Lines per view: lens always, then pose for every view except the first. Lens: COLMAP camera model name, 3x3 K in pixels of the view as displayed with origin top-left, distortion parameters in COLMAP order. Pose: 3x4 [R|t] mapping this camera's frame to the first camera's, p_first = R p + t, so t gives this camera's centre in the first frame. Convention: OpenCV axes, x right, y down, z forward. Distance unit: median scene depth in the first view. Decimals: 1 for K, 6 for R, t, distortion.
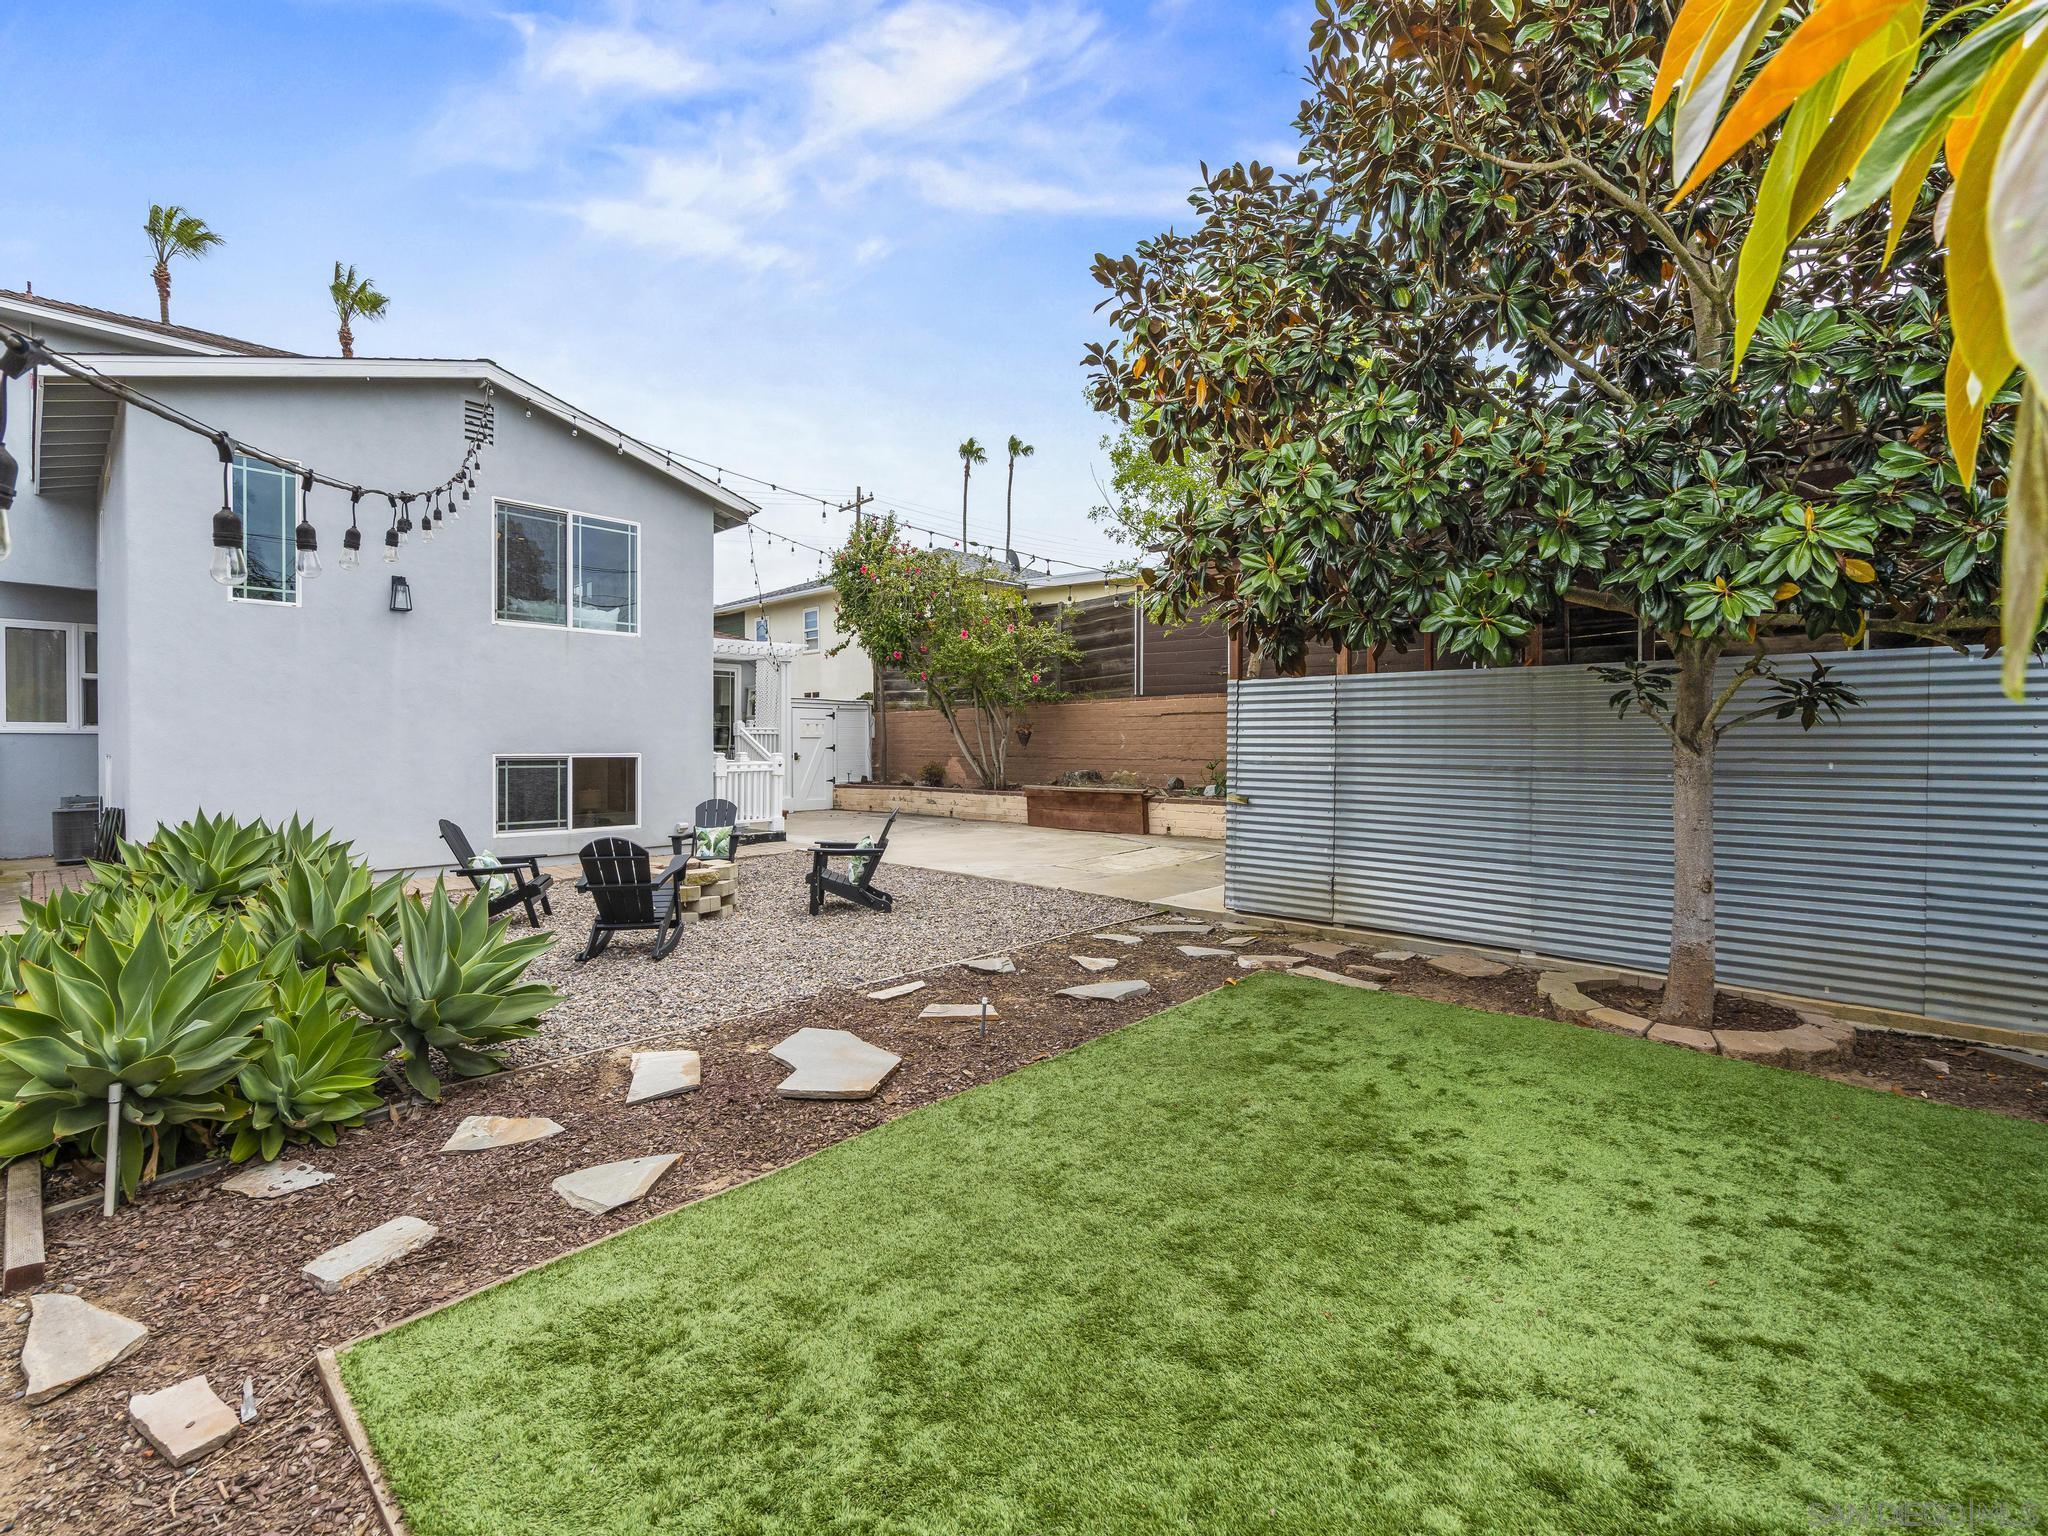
lens RADIAL K [[934.4, 0, 1029.4], [0, 934.4, 757.6], [0, 0, 1]] dist [-0.000677, 0.000842]
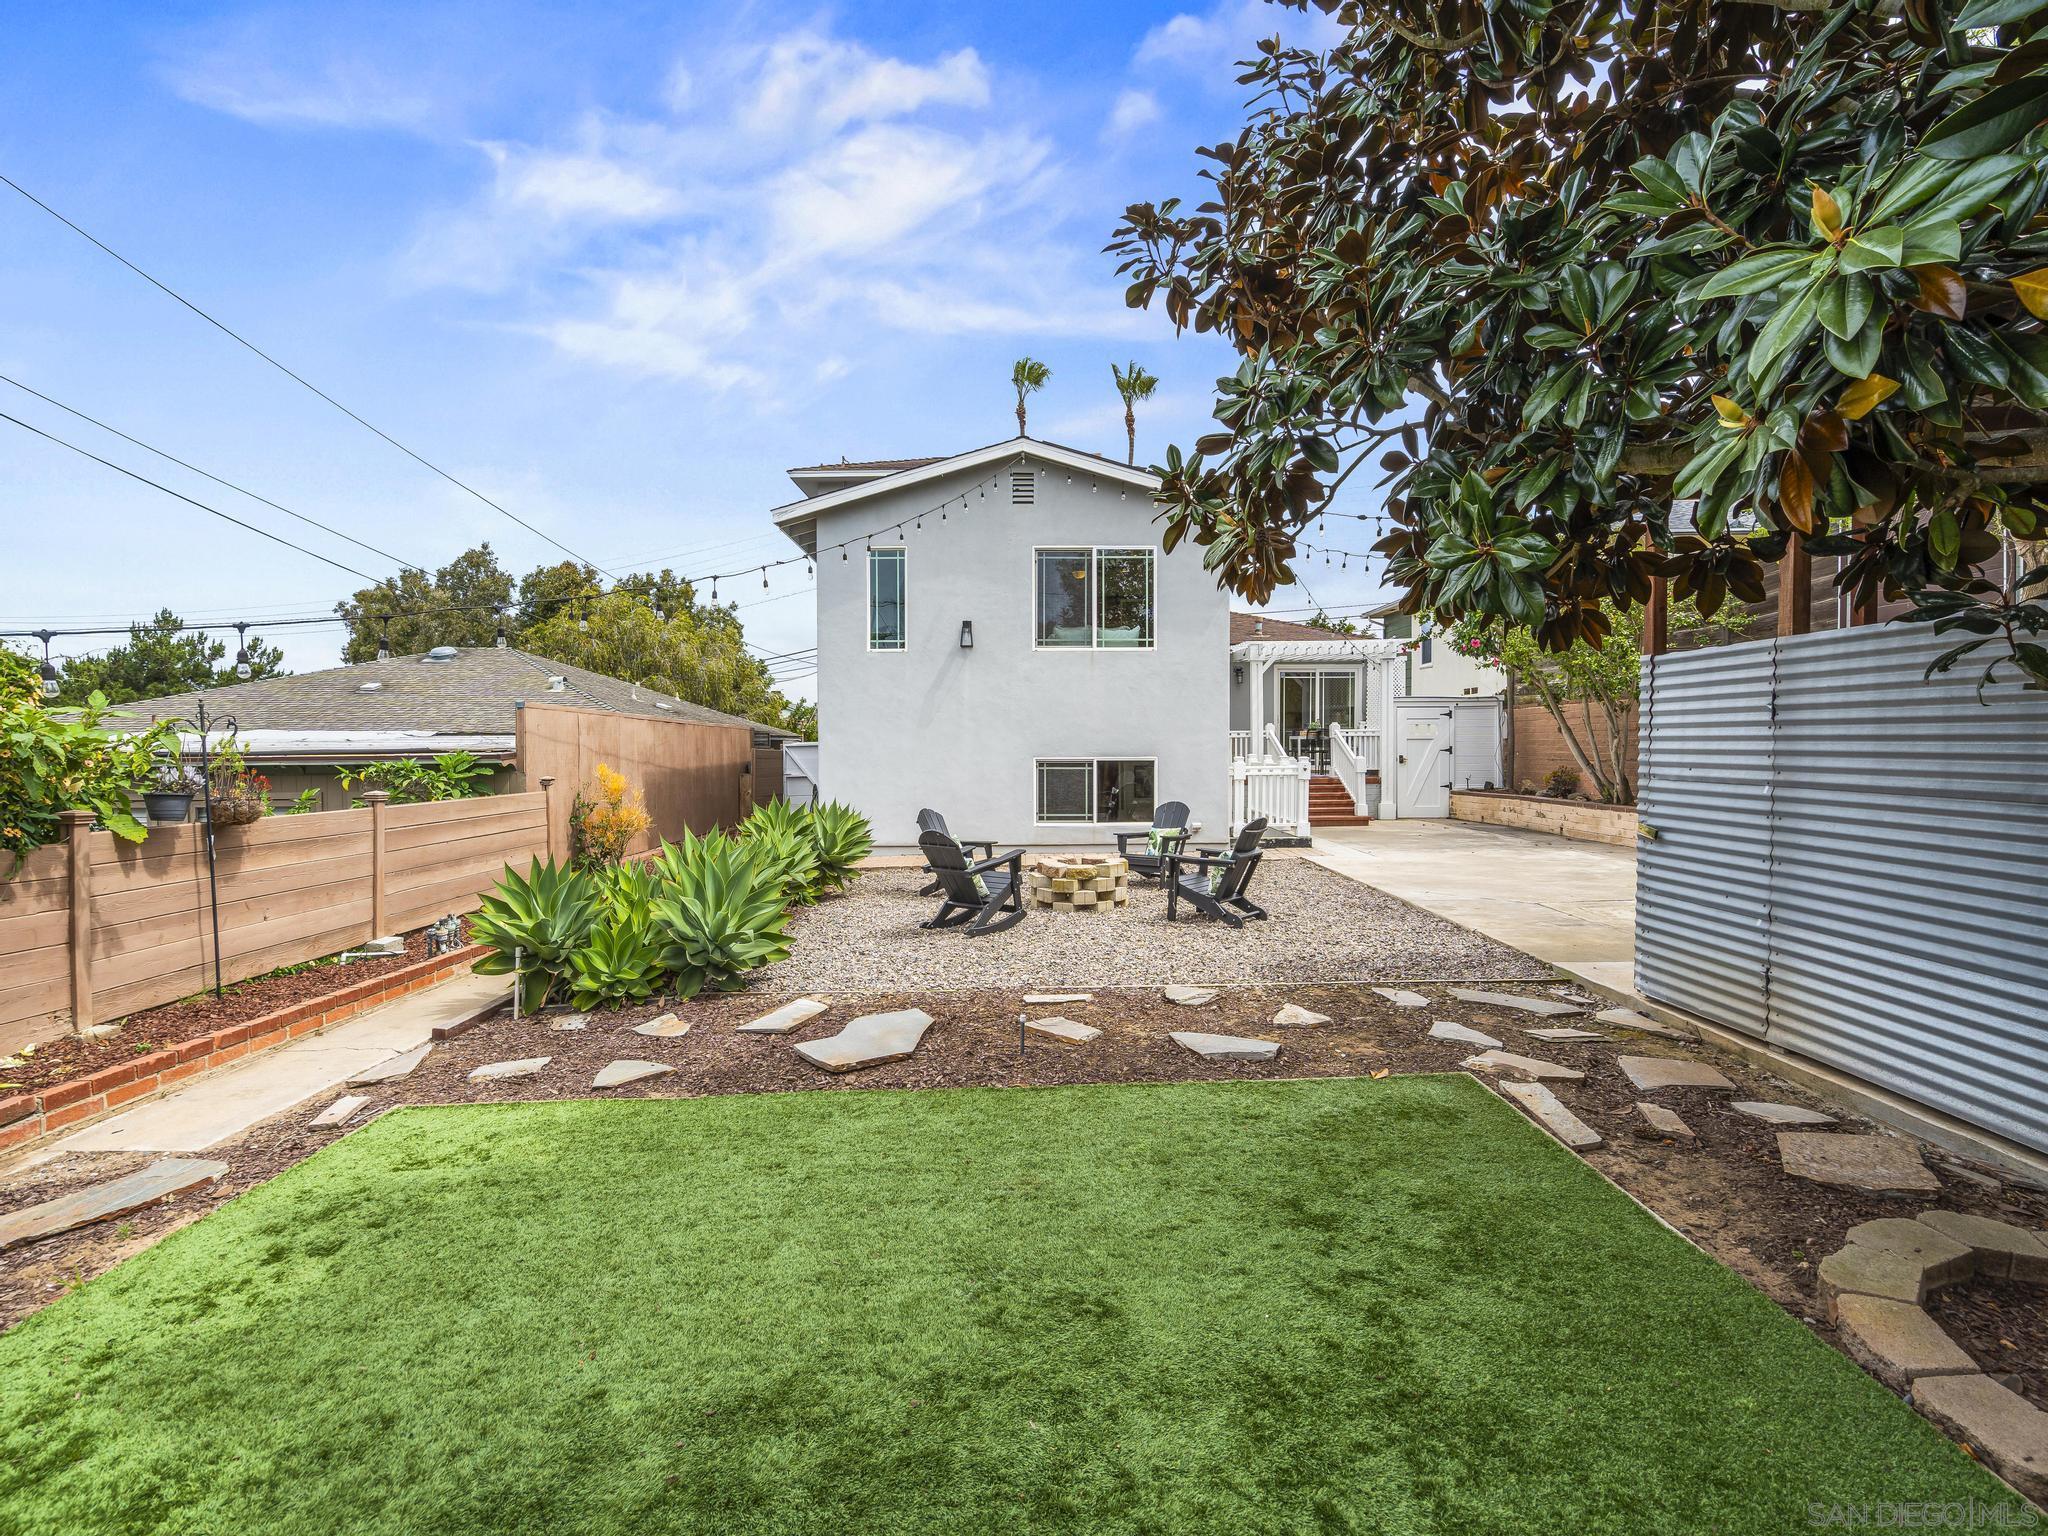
lens RADIAL K [[934.4, 0, 1015.3], [0, 934.4, 766.1], [0, 0, 1]] dist [-0.000677, 0.000842]
pose [[0.676434, 0.011164, -0.736419, 0.437827], [-0.003933, 0.999926, 0.011546, -0.009488], [0.736493, -0.004914, 0.676427, 0.220761]]
